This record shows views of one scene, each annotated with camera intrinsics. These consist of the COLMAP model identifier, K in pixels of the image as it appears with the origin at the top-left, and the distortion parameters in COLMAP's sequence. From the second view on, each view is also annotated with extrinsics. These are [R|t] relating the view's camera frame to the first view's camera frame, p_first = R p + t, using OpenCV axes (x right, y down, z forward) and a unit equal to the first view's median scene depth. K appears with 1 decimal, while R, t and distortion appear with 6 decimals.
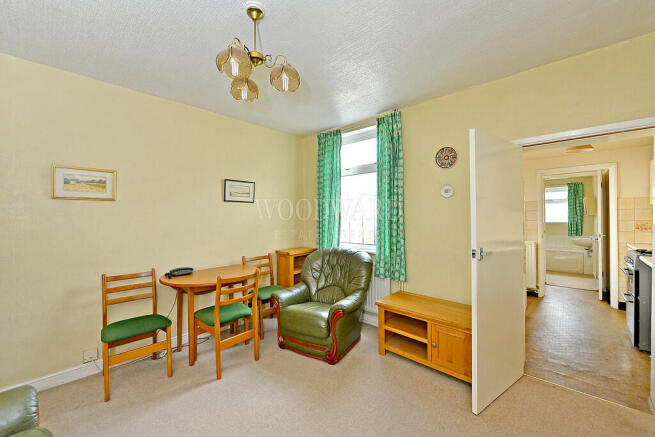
lens RADIAL K [[259.9, 0, 330.1], [0, 259.9, 214.9], [0, 0, 1]] dist [-0.002998, -0.000144]
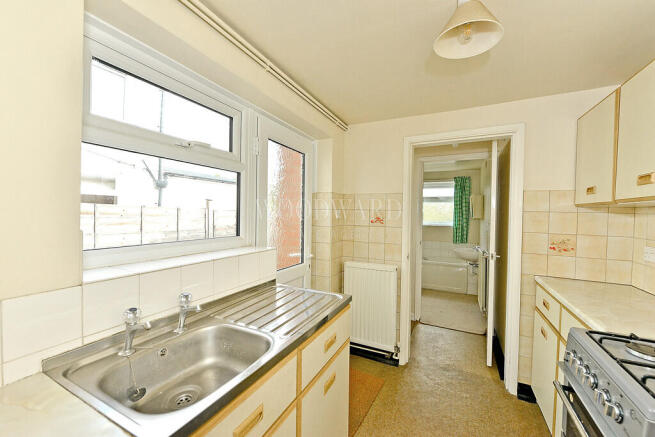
lens RADIAL K [[259.9, 0, 325.3], [0, 259.9, 217.0], [0, 0, 1]] dist [-0.002998, -0.000144]
pose [[0.964303, 0.012882, 0.264488, 0.367339], [-0.018439, 0.999658, 0.018539, -0.007885], [-0.264159, -0.022755, 0.964211, 0.376035]]
